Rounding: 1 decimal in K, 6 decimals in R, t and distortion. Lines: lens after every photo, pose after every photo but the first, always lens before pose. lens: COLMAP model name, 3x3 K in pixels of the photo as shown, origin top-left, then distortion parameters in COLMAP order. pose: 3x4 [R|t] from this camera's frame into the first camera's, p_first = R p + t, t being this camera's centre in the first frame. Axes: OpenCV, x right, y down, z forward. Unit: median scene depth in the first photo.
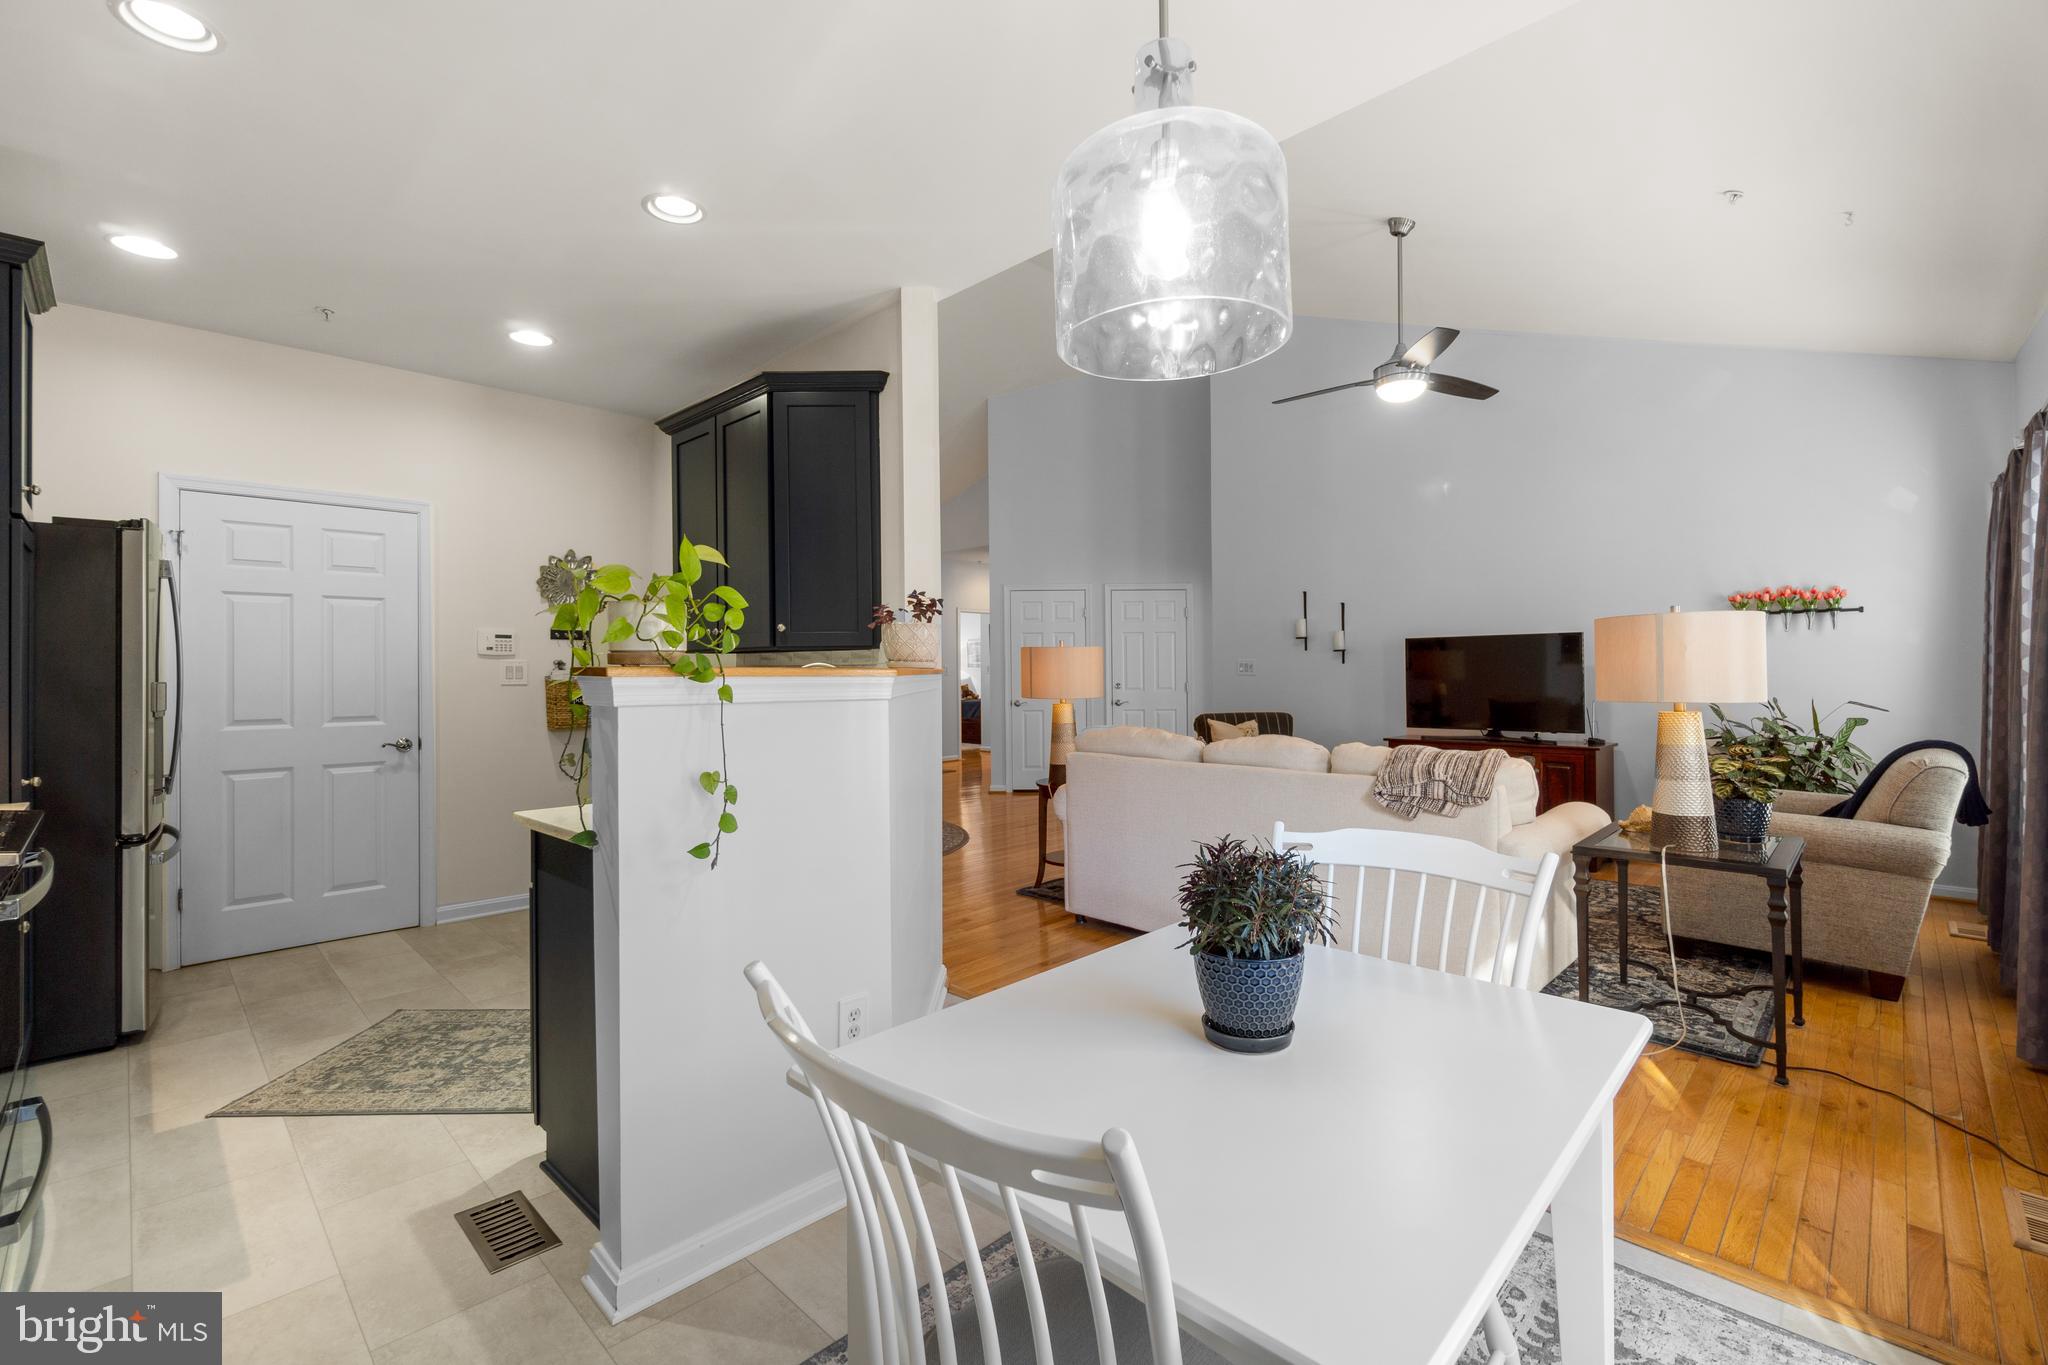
lens RADIAL K [[884.8, 0, 1009.6], [0, 884.8, 672.9], [0, 0, 1]] dist [-0.005648, 0.001452]
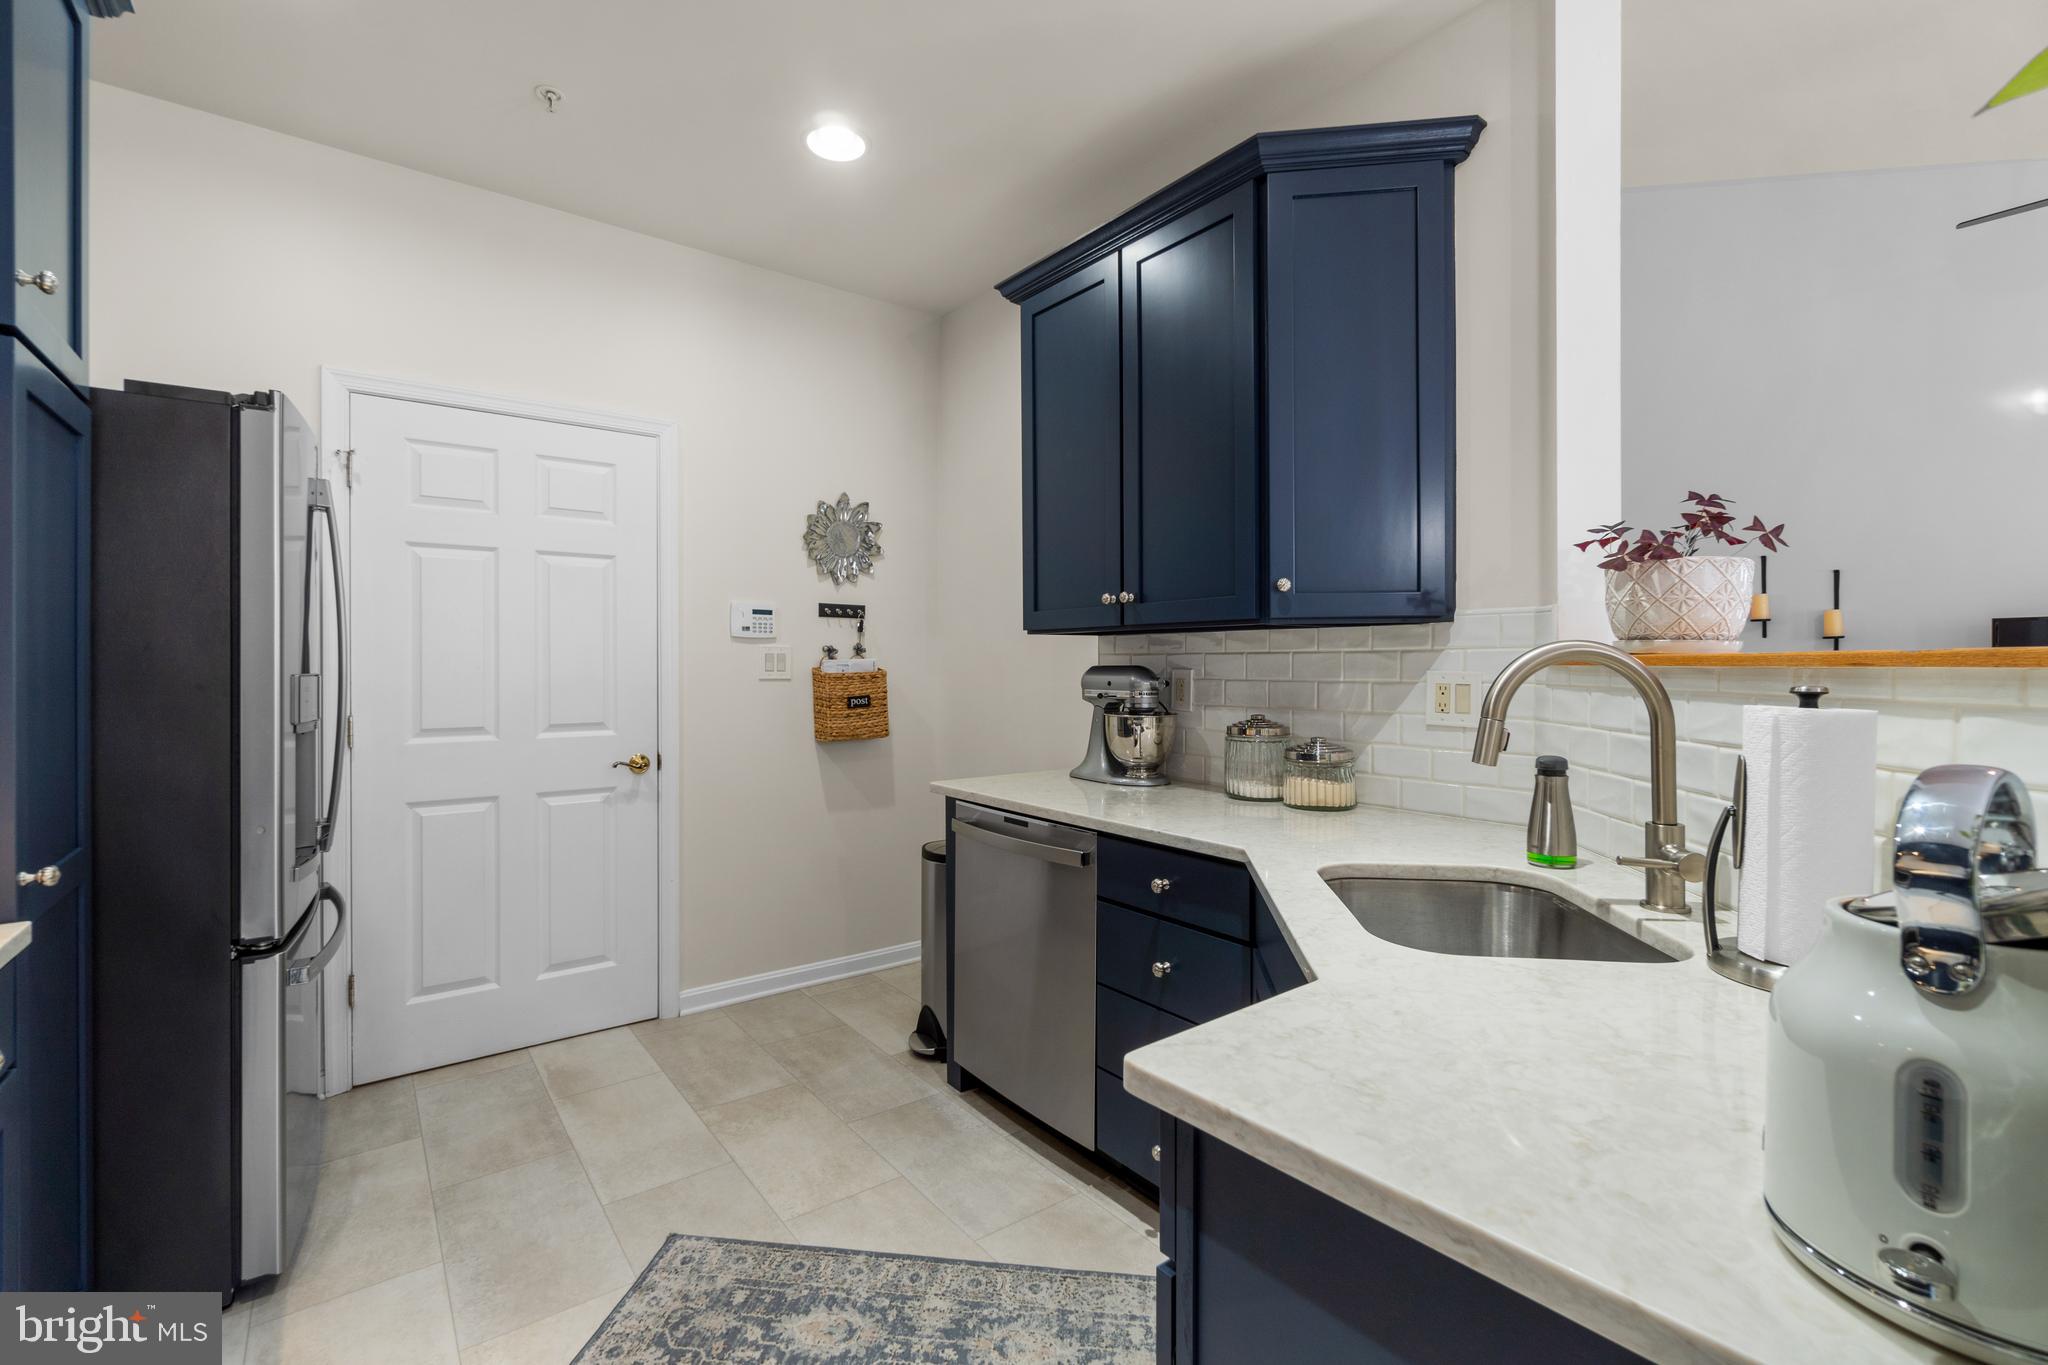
lens RADIAL K [[884.8, 0, 1013.0], [0, 884.8, 673.0], [0, 0, 1]] dist [-0.005648, 0.001452]
pose [[0.990272, 0.005579, -0.139034, -0.314411], [-0.004612, 0.999963, 0.007272, 0.002368], [0.139070, -0.006560, 0.990261, 0.367073]]
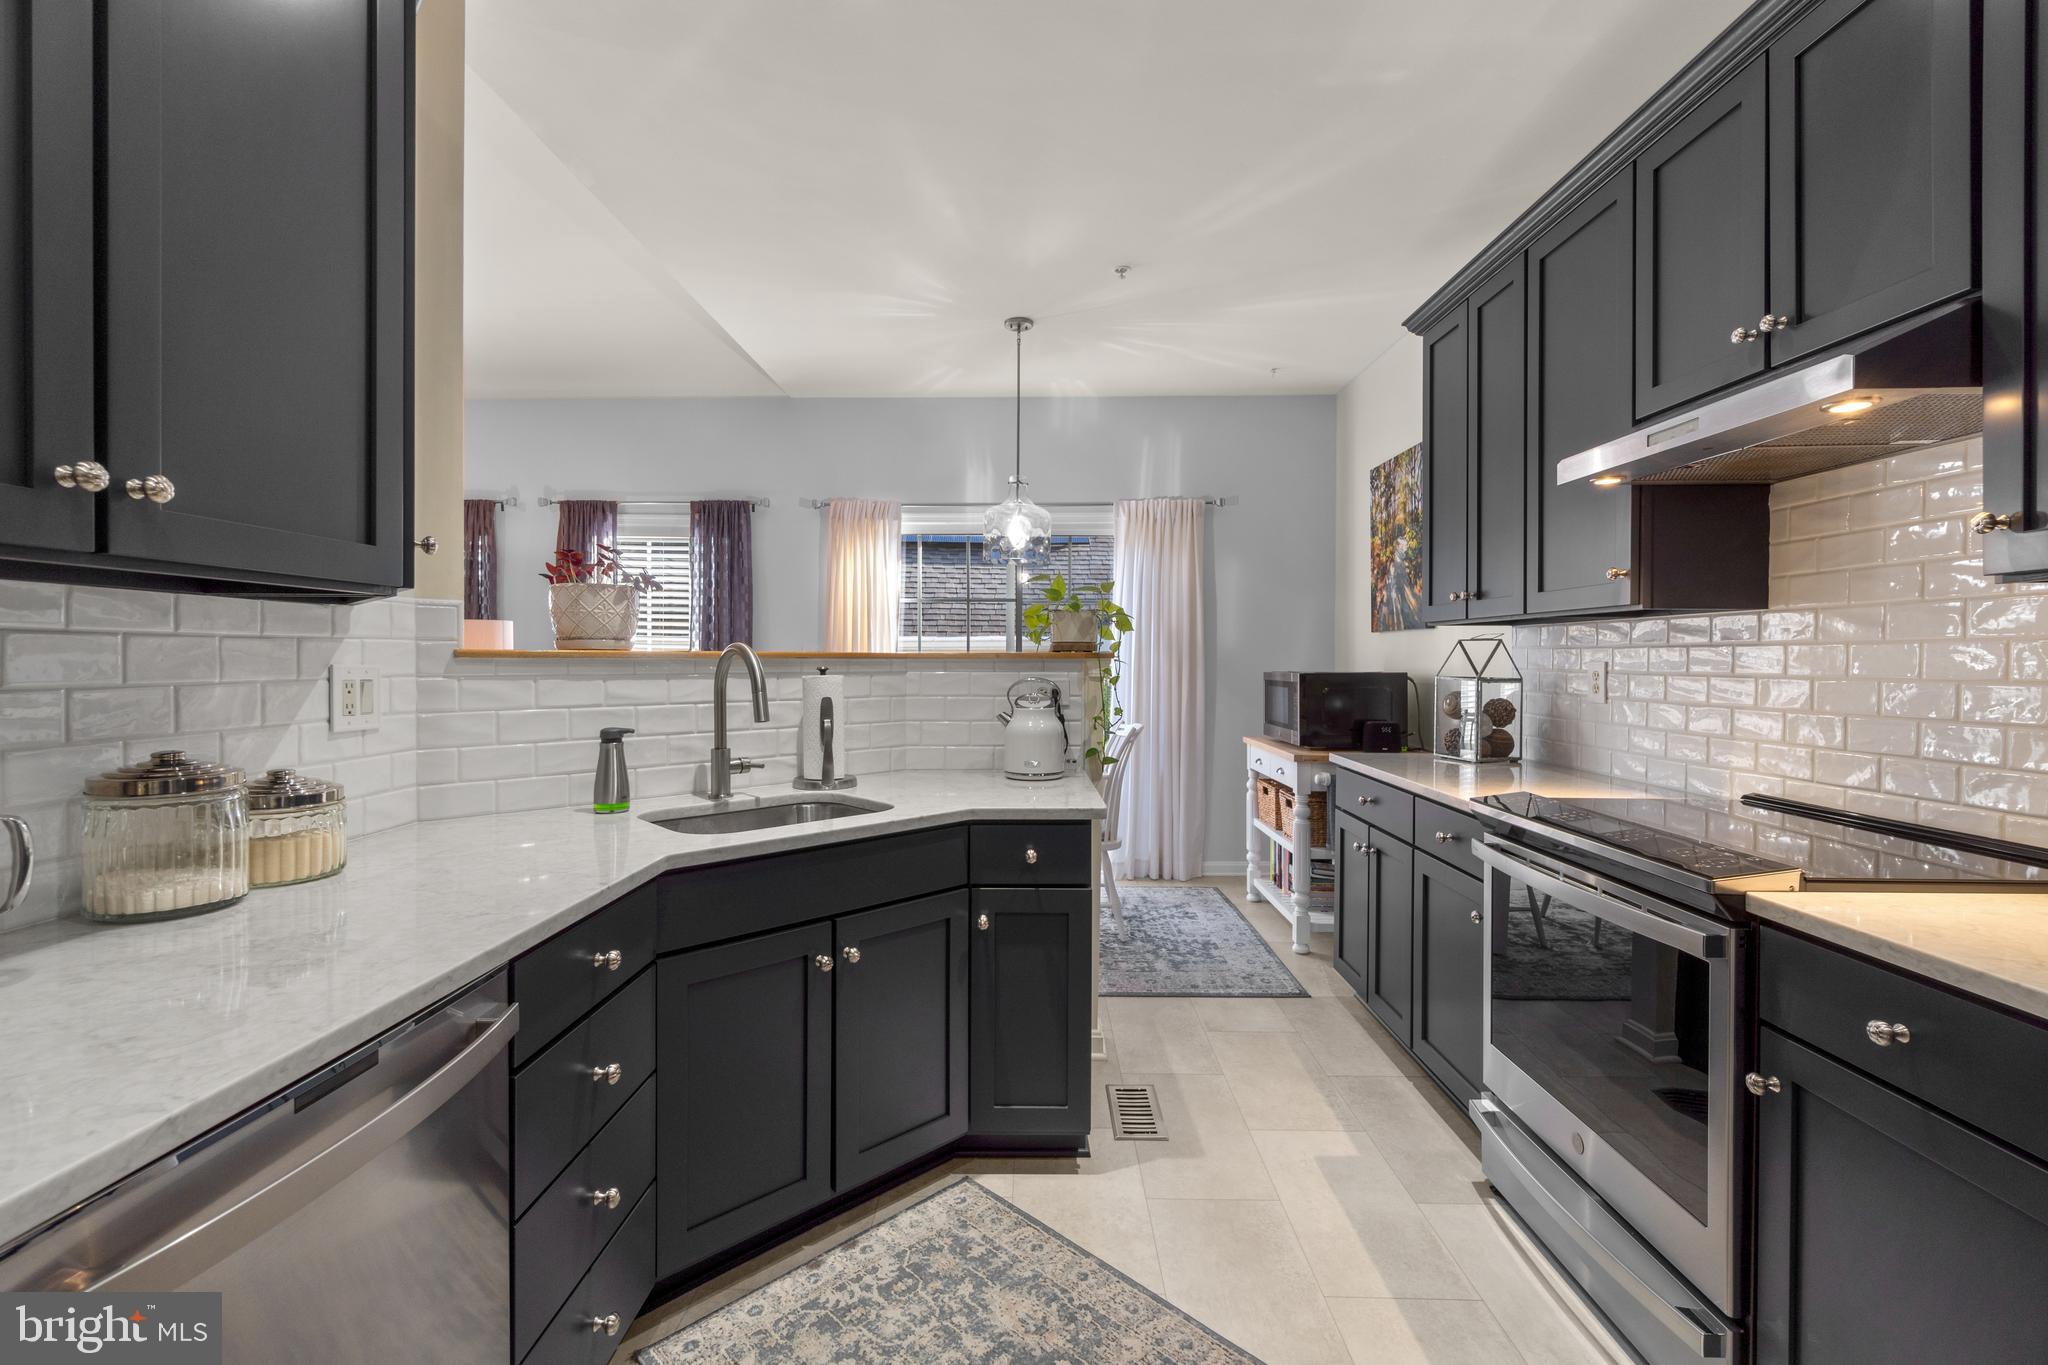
lens RADIAL K [[884.8, 0, 1019.4], [0, 884.8, 662.2], [0, 0, 1]] dist [-0.005648, 0.001452]
pose [[-0.691290, -0.000559, 0.722577, -0.680233], [0.002501, 0.999992, 0.003166, 0.001853], [-0.722573, 0.003996, -0.691283, 0.992179]]
